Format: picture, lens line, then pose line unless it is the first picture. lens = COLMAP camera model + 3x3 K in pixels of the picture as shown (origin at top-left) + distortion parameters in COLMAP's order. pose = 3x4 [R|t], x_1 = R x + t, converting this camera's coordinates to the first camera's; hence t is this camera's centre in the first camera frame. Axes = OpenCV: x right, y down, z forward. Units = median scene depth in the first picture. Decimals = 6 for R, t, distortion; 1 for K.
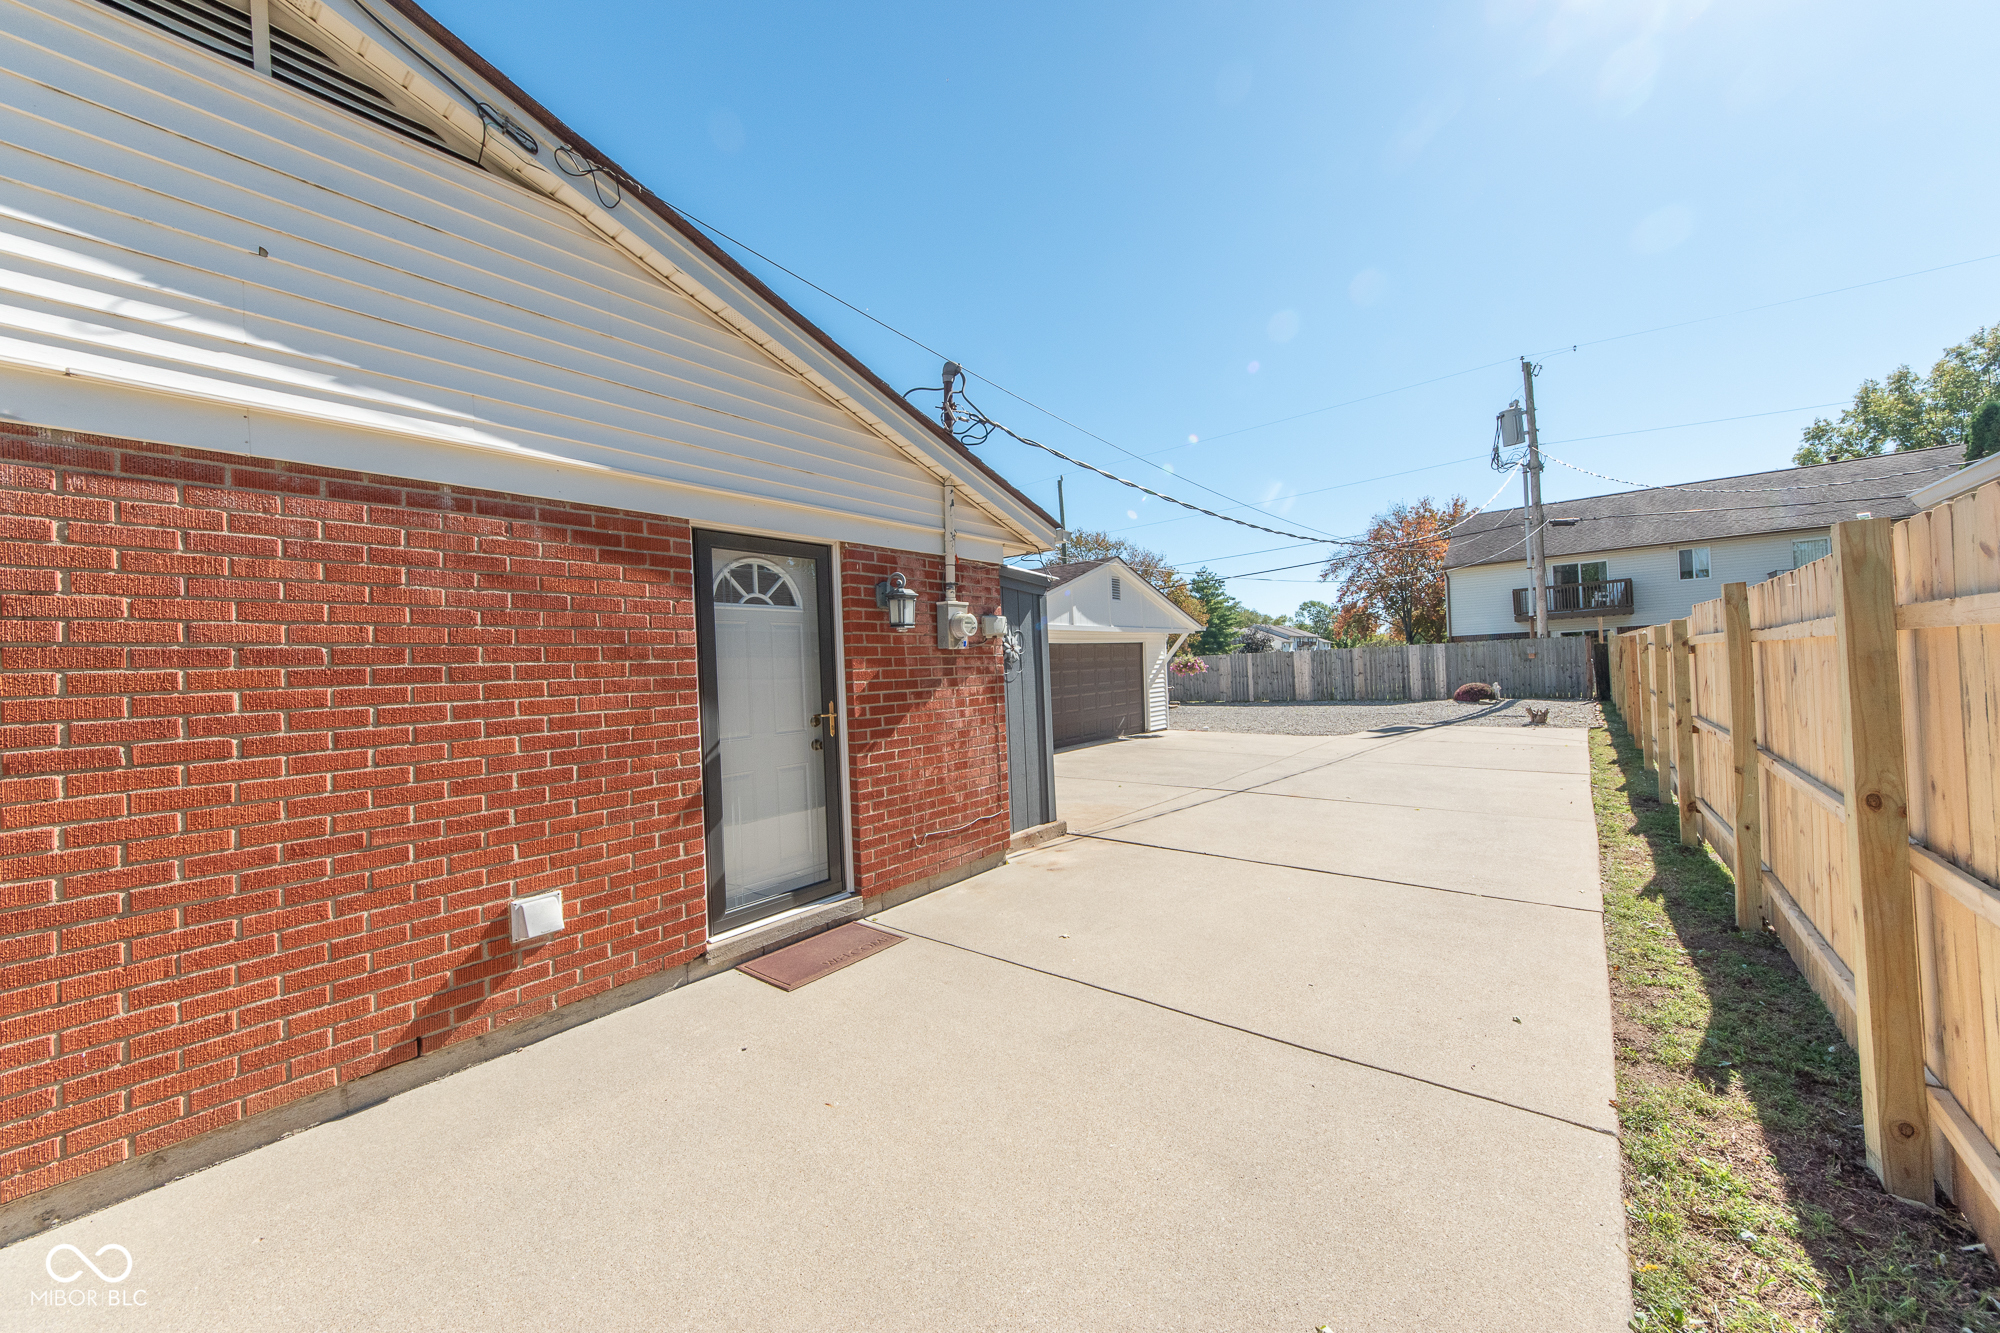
lens RADIAL K [[716.1, 0, 992.4], [0, 716.1, 661.8], [0, 0, 1]] dist [-0.004529, -0.000986]
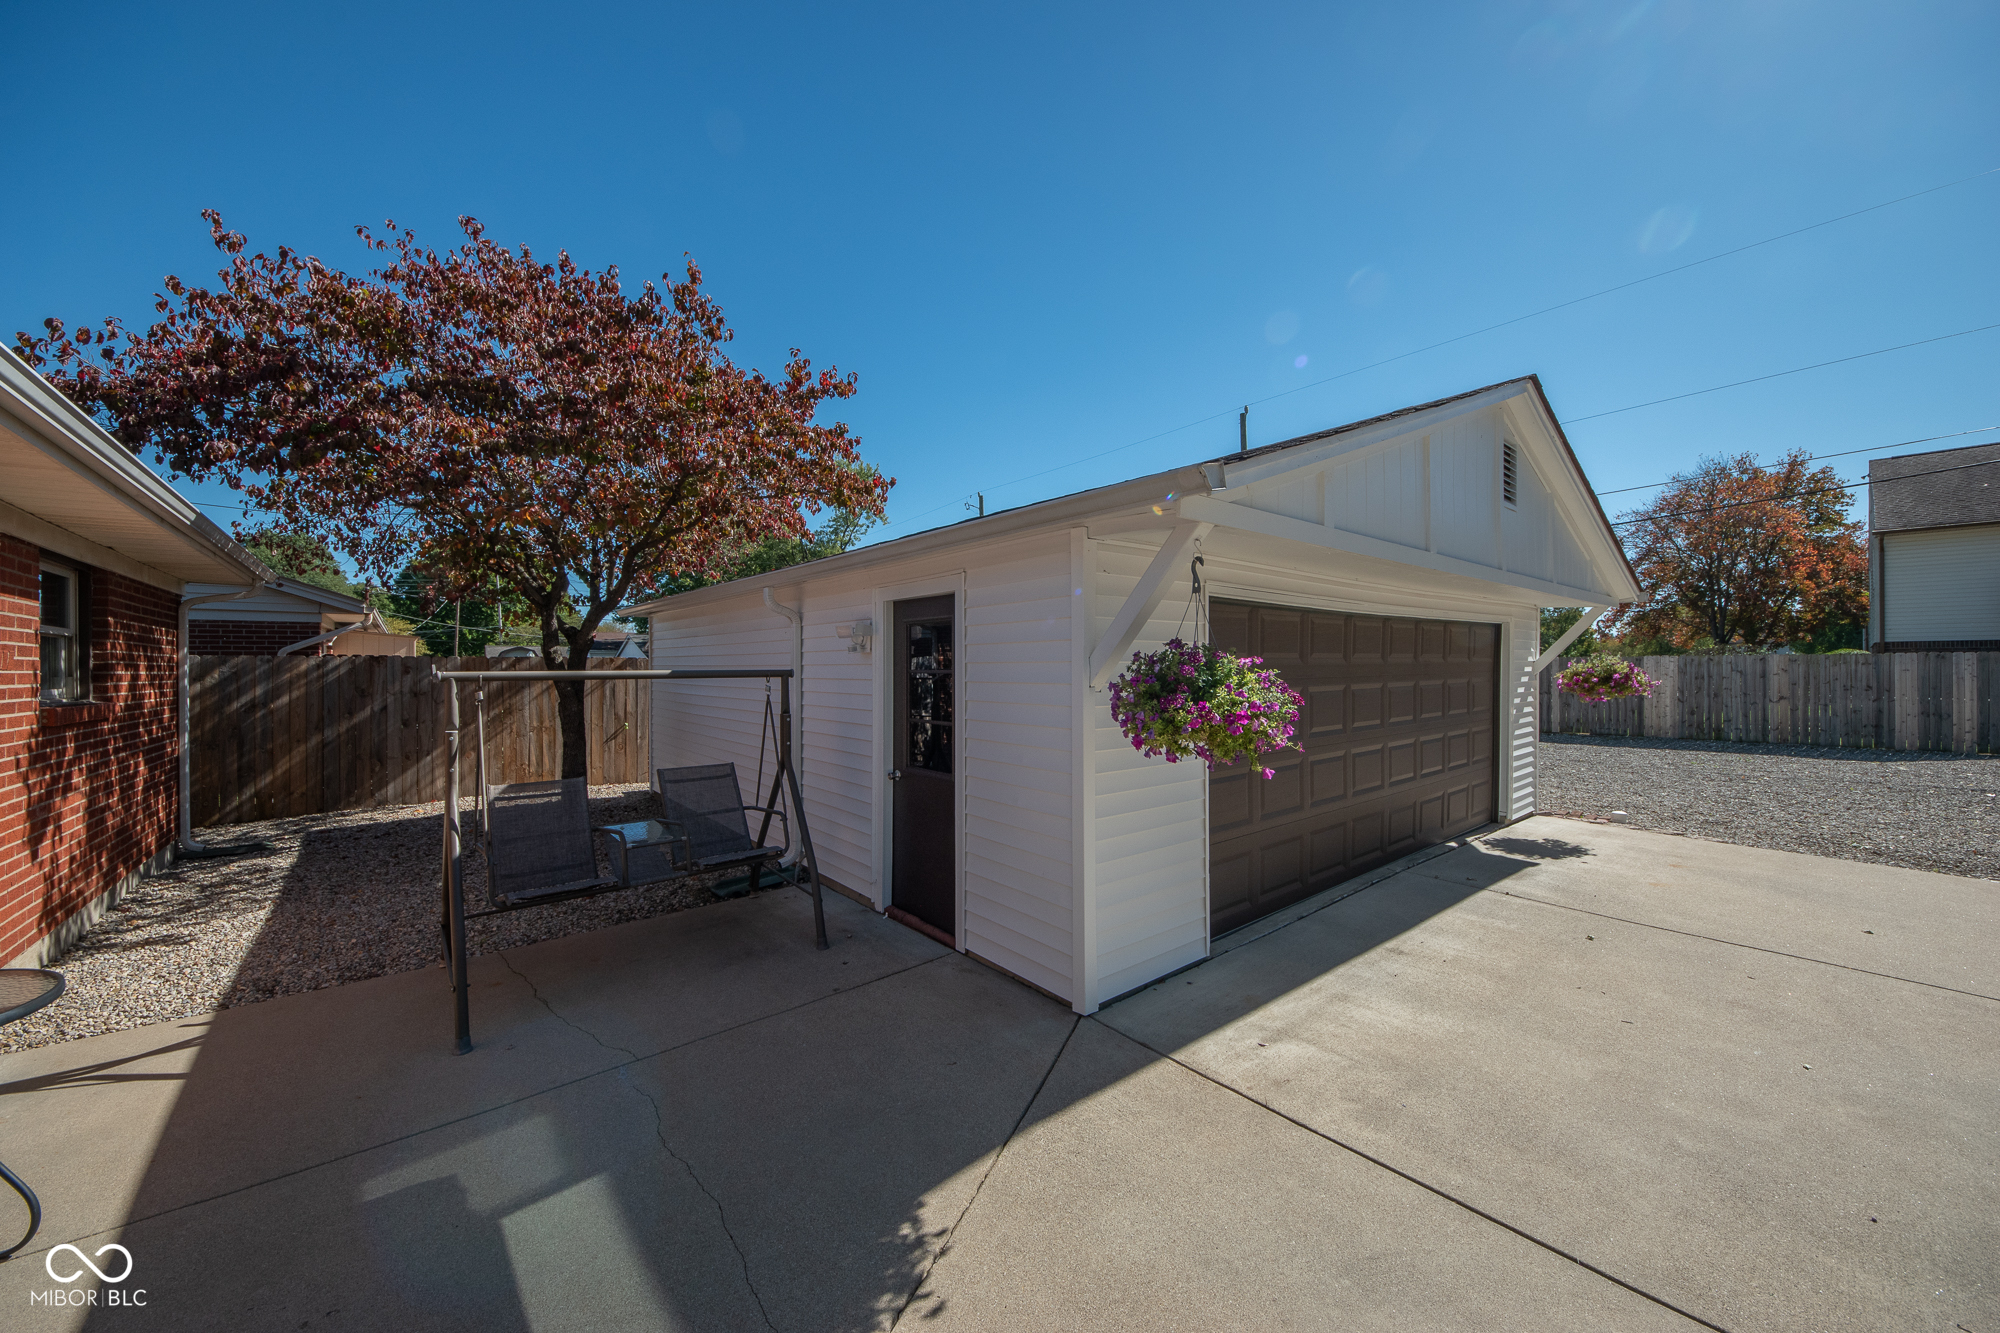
lens RADIAL K [[716.1, 0, 998.4], [0, 716.1, 671.5], [0, 0, 1]] dist [-0.004529, -0.000986]
pose [[0.982089, 0.038379, -0.184469, -0.015378], [-0.034127, 0.999075, 0.026168, 0.001582], [0.185303, -0.019404, 0.982490, 0.505733]]
